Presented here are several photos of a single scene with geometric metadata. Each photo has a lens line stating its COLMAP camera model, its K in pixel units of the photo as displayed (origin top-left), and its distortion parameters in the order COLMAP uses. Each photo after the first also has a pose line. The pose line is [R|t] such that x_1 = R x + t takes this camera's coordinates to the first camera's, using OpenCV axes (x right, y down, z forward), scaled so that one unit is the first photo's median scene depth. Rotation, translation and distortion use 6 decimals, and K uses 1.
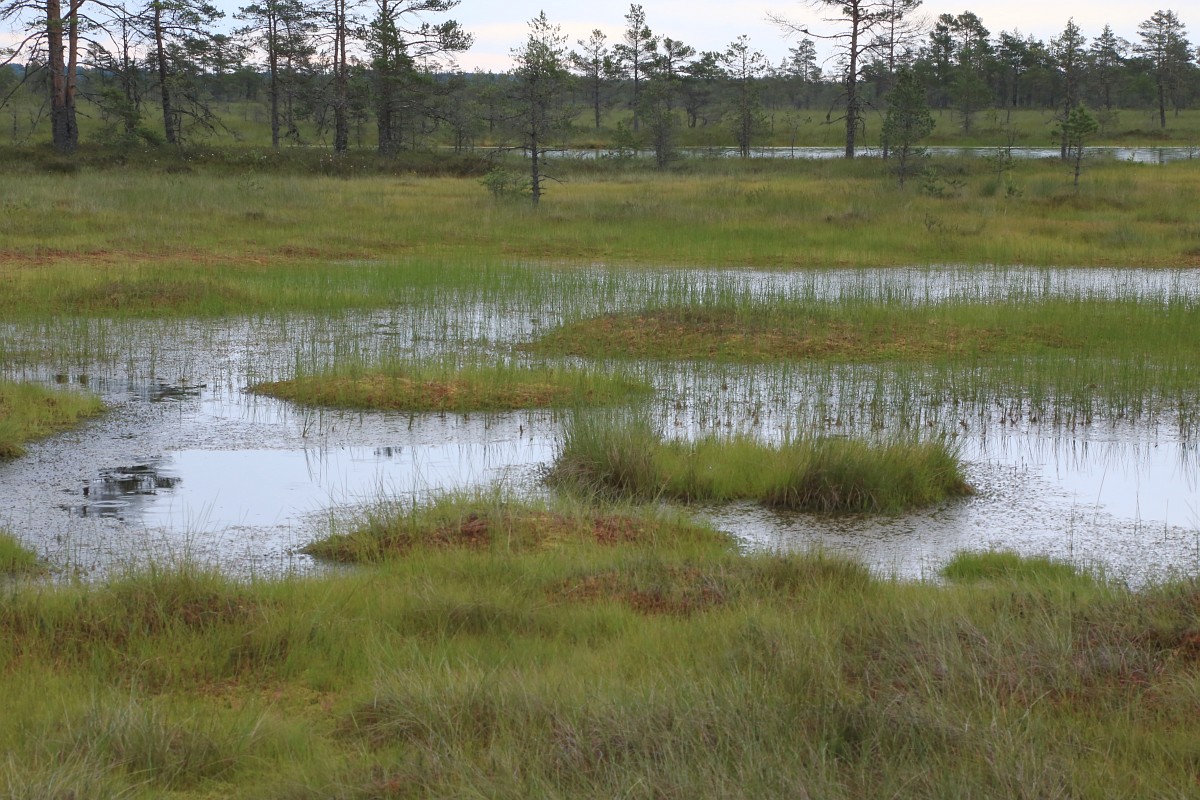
lens RADIAL K [[3142.8, 0, 600.0], [0, 3142.8, 400.0], [0, 0, 1]] dist [0.592545, -0.920223]
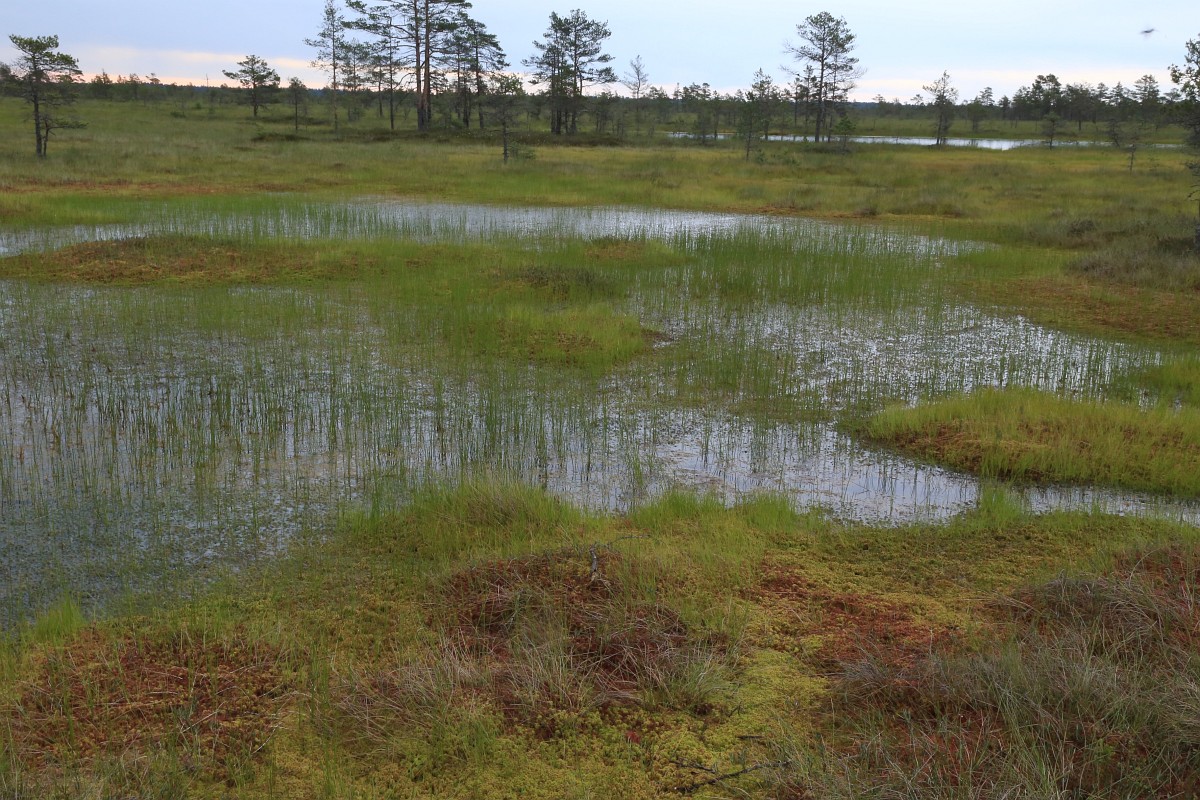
lens RADIAL K [[1304.9, 0, 600.0], [0, 1304.9, 400.0], [0, 0, 1]] dist [0.021912, 0.147219]
pose [[0.968753, 0.069054, -0.238222, 0.097812], [-0.039706, 0.991252, 0.125871, -0.010124], [0.244830, -0.112479, 0.963020, 0.117965]]
